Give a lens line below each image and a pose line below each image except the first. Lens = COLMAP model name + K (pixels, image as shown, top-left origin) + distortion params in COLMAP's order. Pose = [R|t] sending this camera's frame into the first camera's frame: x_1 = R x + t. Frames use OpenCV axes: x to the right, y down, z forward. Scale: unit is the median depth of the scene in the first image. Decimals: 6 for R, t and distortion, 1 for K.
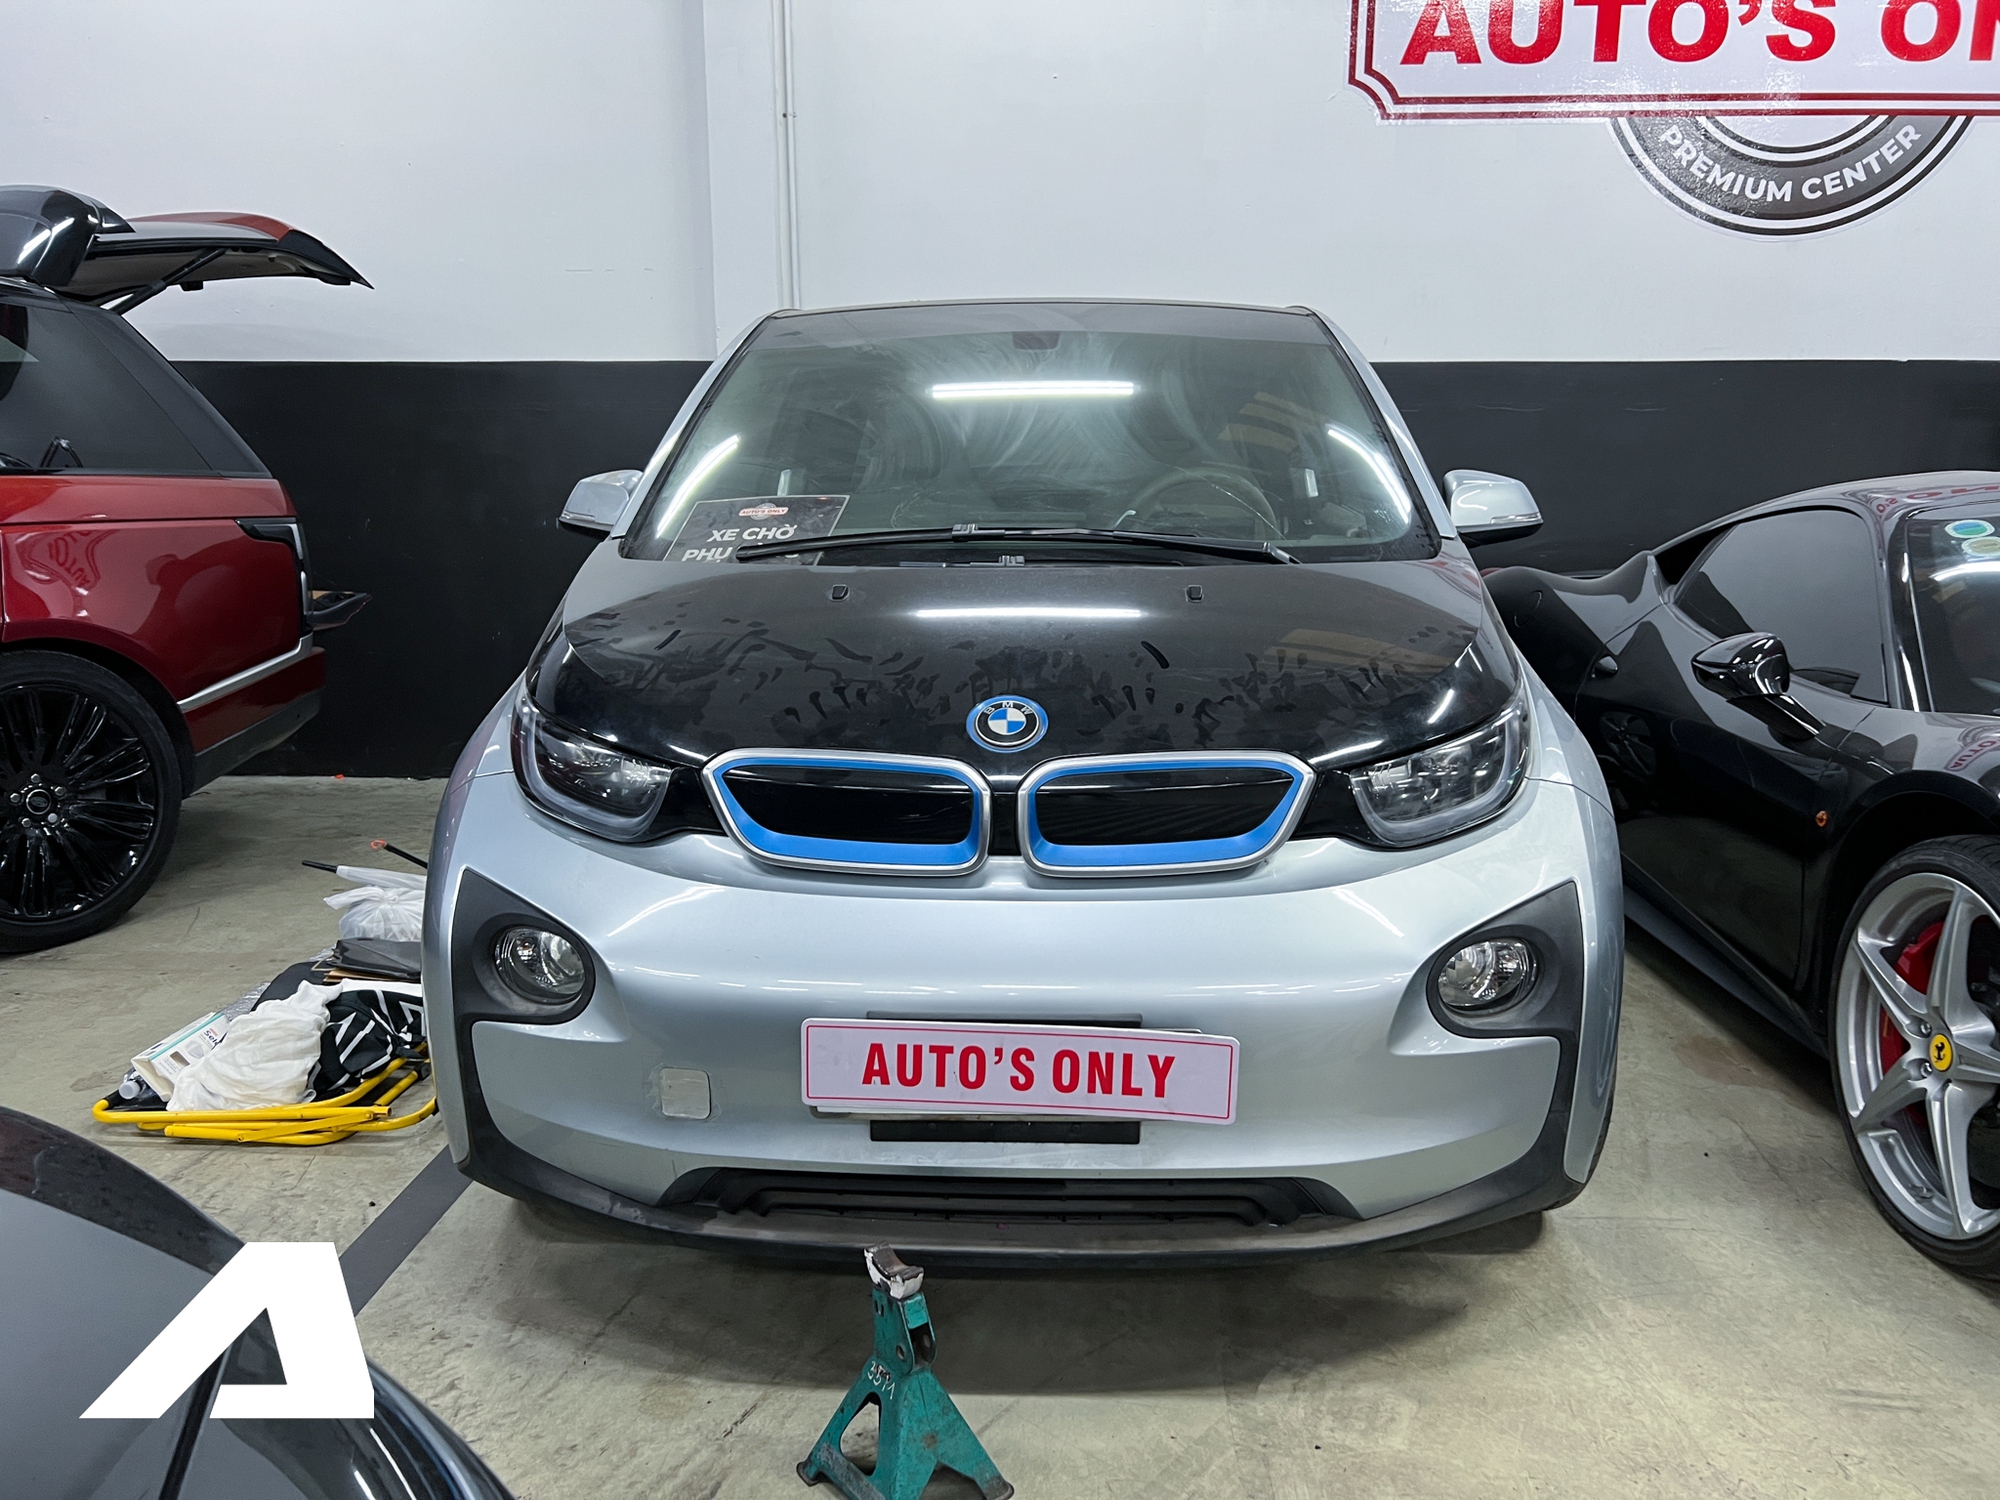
lens RADIAL K [[1501.0, 0, 993.6], [0, 1501.0, 752.6], [0, 0, 1]] dist [0.060224, -0.068453]
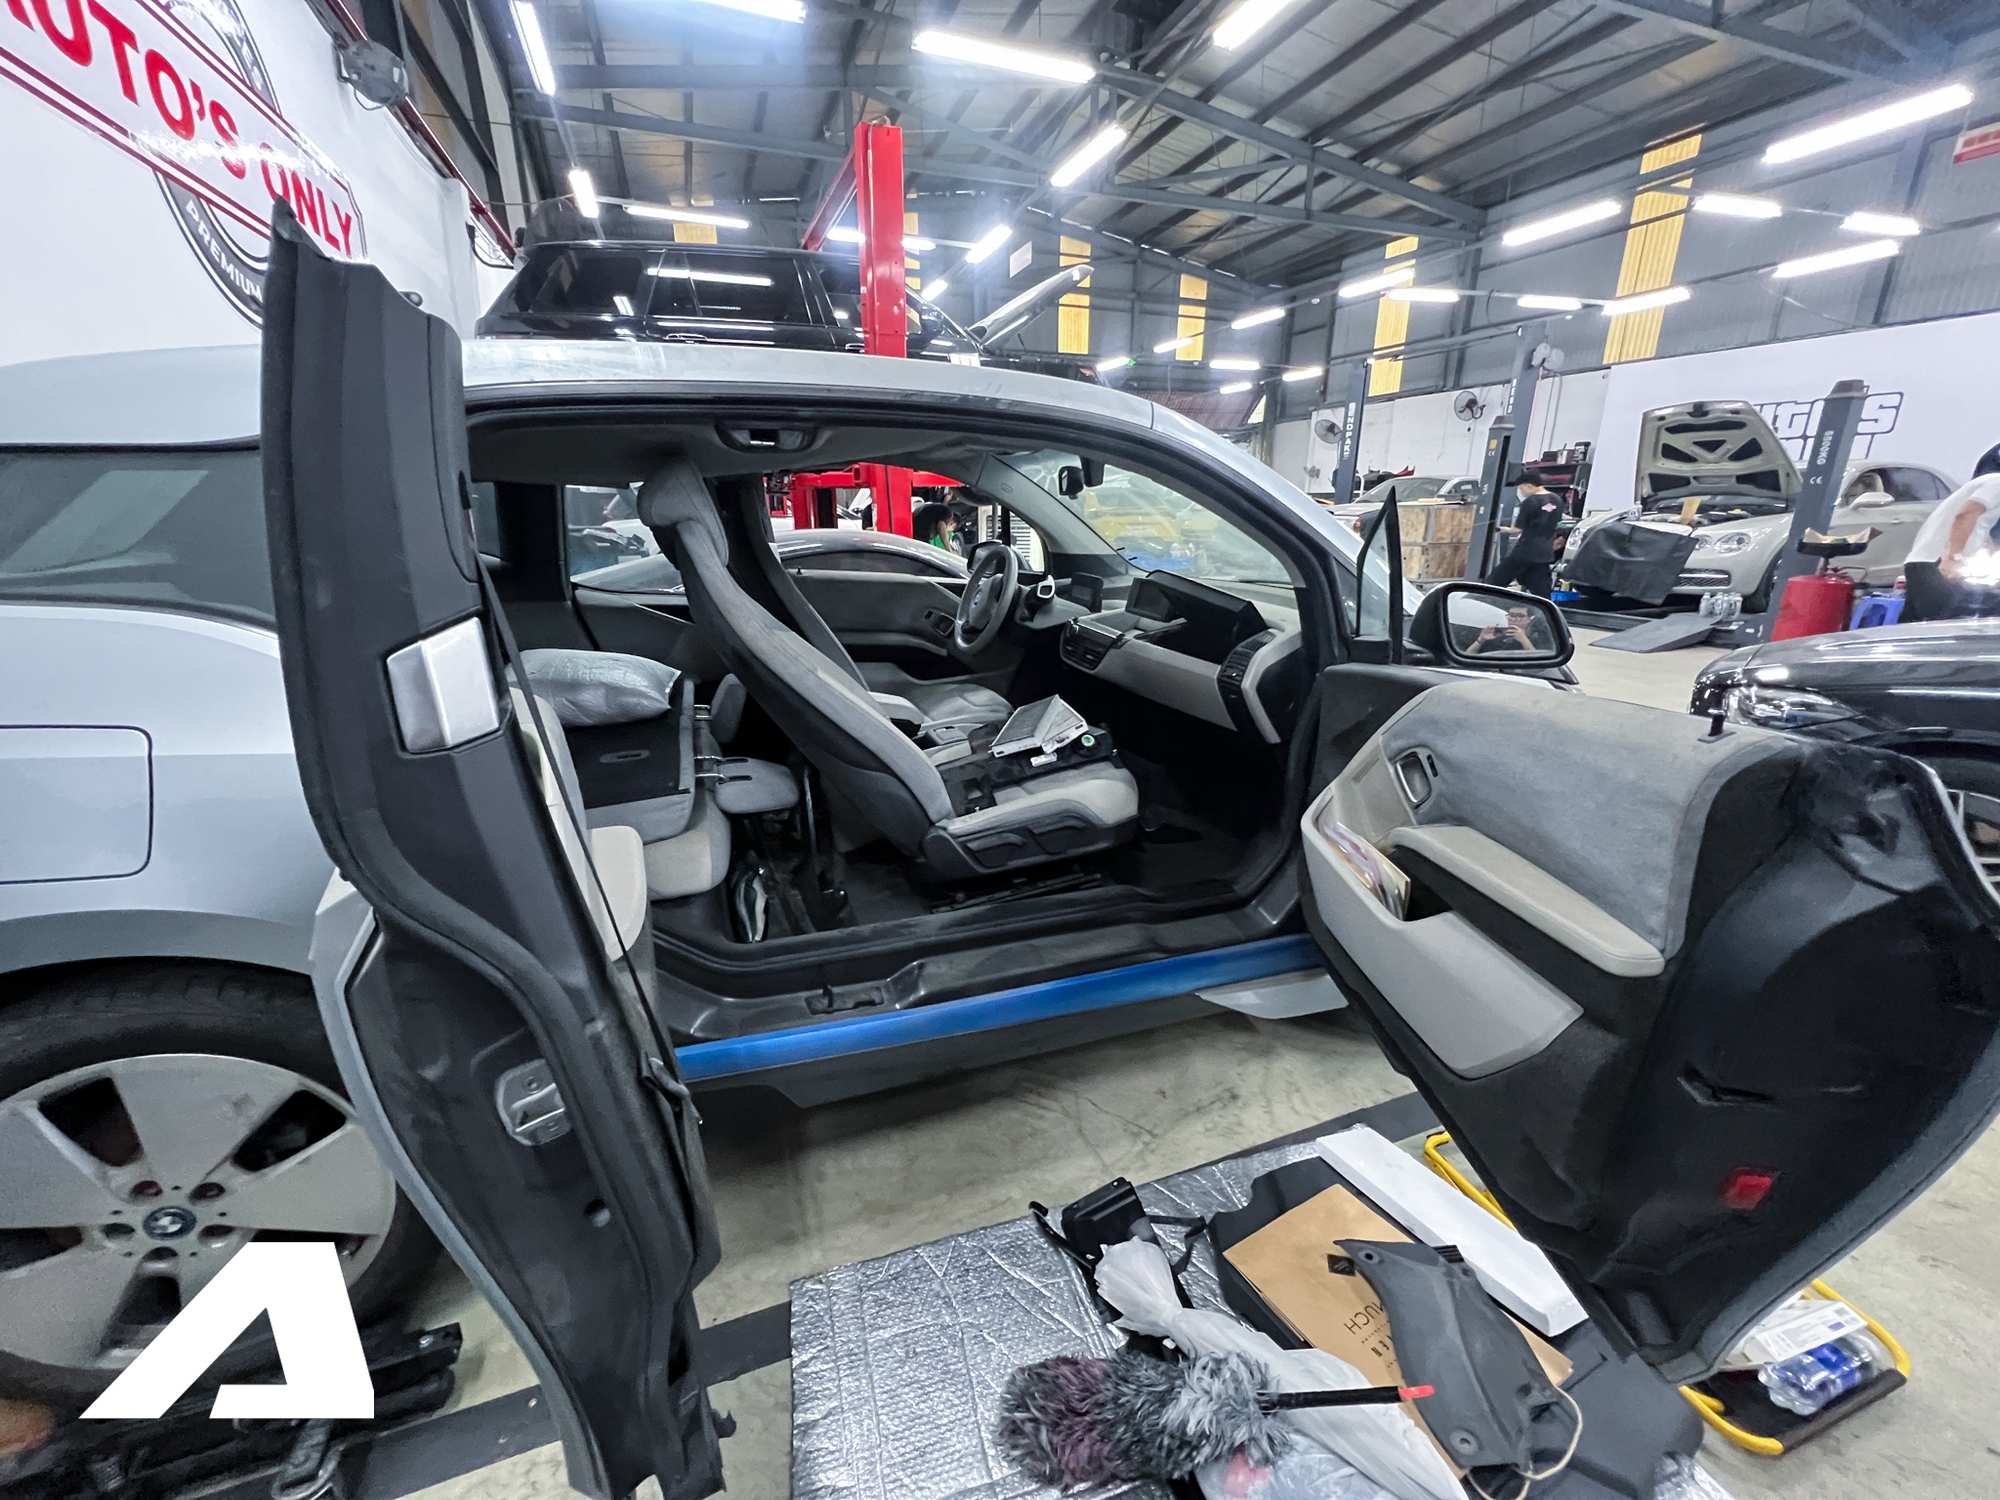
lens RADIAL K [[798.5, 0, 999.9], [0, 798.5, 731.7], [0, 0, 1]] dist [-0.002197, -0.000322]
pose [[-0.385864, -0.256693, 0.886125, -1.016017], [0.162352, 0.926627, 0.339122, -0.487797], [-0.908158, 0.274719, -0.315877, 2.227159]]
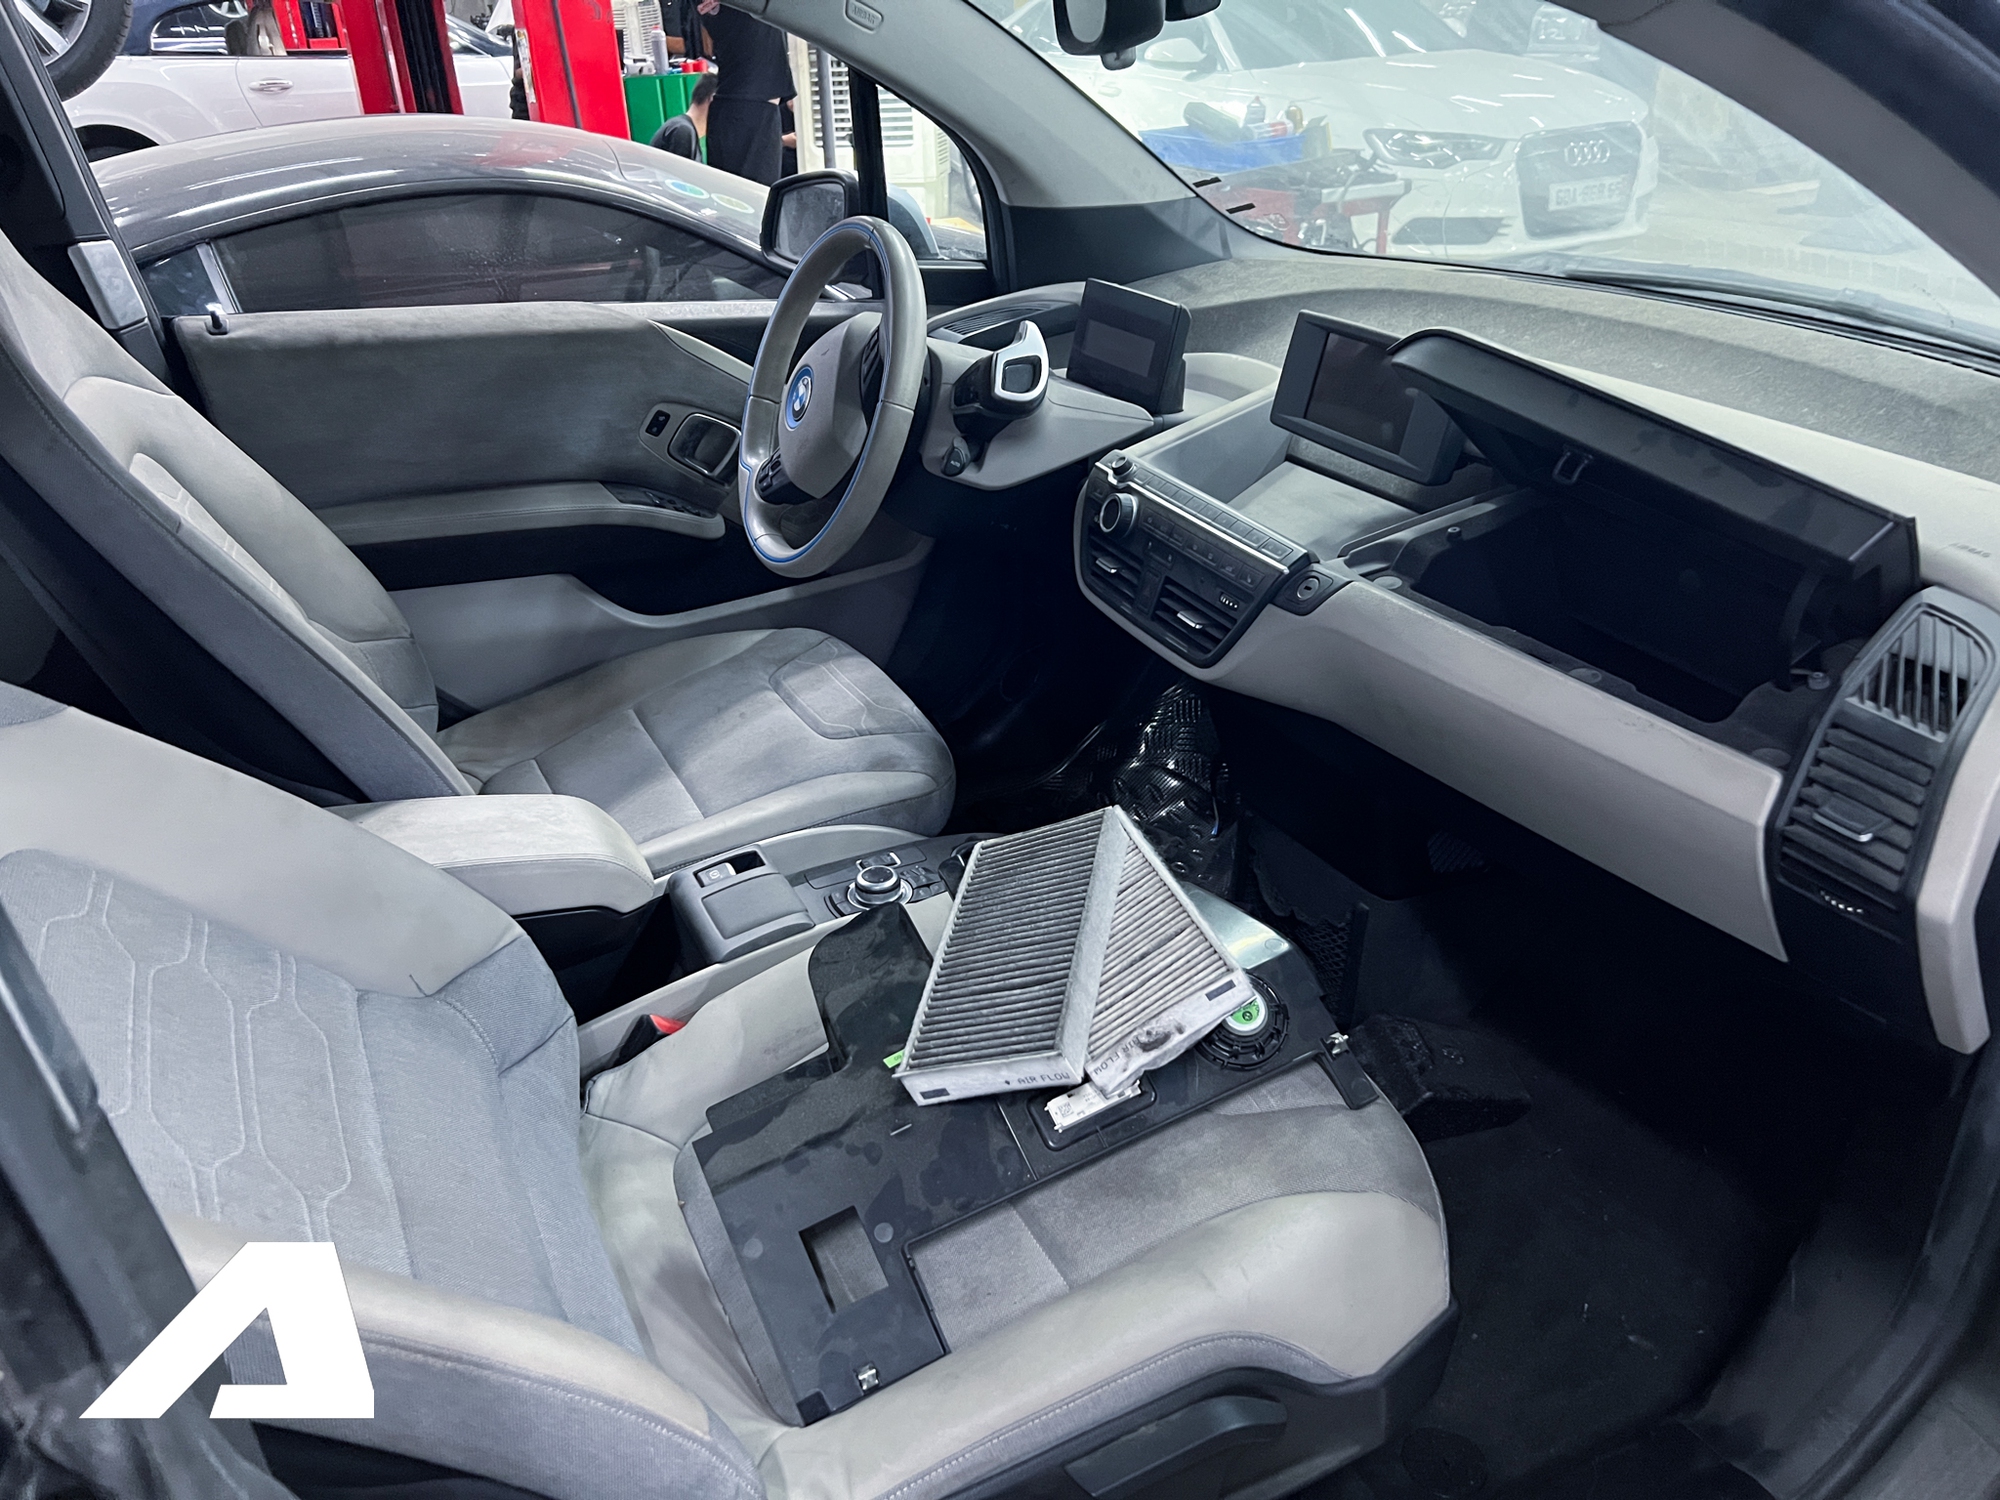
lens RADIAL K [[1501.0, 0, 993.6], [0, 1501.0, 752.6], [0, 0, 1]] dist [0.060224, -0.068453]
pose [[-0.475211, -0.389816, 0.788808, -0.508352], [0.181876, 0.833622, 0.521532, -0.488309], [-0.860869, 0.391303, -0.325248, 2.022648]]
